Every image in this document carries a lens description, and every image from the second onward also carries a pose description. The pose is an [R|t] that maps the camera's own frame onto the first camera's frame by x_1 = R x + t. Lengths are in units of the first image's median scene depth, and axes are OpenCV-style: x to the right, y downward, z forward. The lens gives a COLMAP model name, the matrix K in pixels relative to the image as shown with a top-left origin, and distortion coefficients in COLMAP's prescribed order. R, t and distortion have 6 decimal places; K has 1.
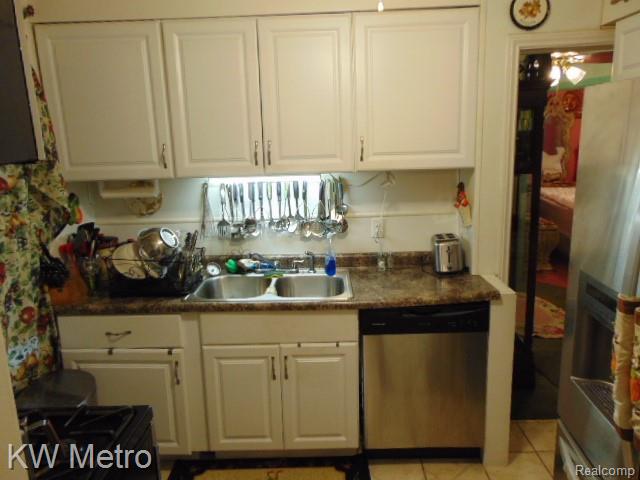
lens RADIAL K [[480.8, 0, 322.7], [0, 480.8, 239.4], [0, 0, 1]] dist [0.001505, 0.028788]
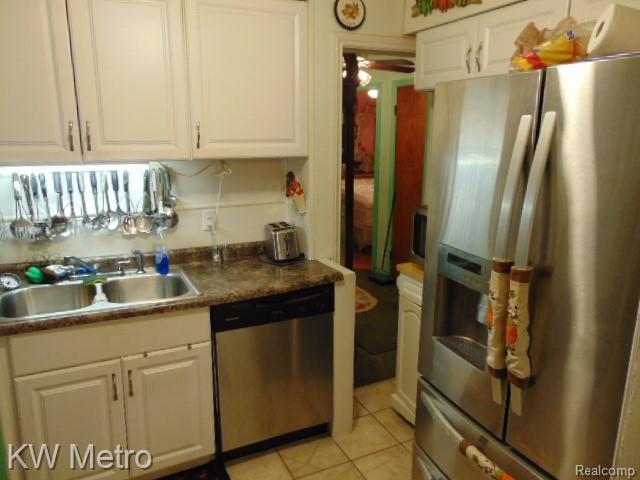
lens RADIAL K [[480.8, 0, 320.2], [0, 480.8, 239.0], [0, 0, 1]] dist [0.001505, 0.028788]
pose [[0.893136, -0.064608, 0.445122, -0.134542], [0.061526, 0.997876, 0.021387, 0.007447], [-0.445559, 0.008285, 0.895214, 0.059395]]
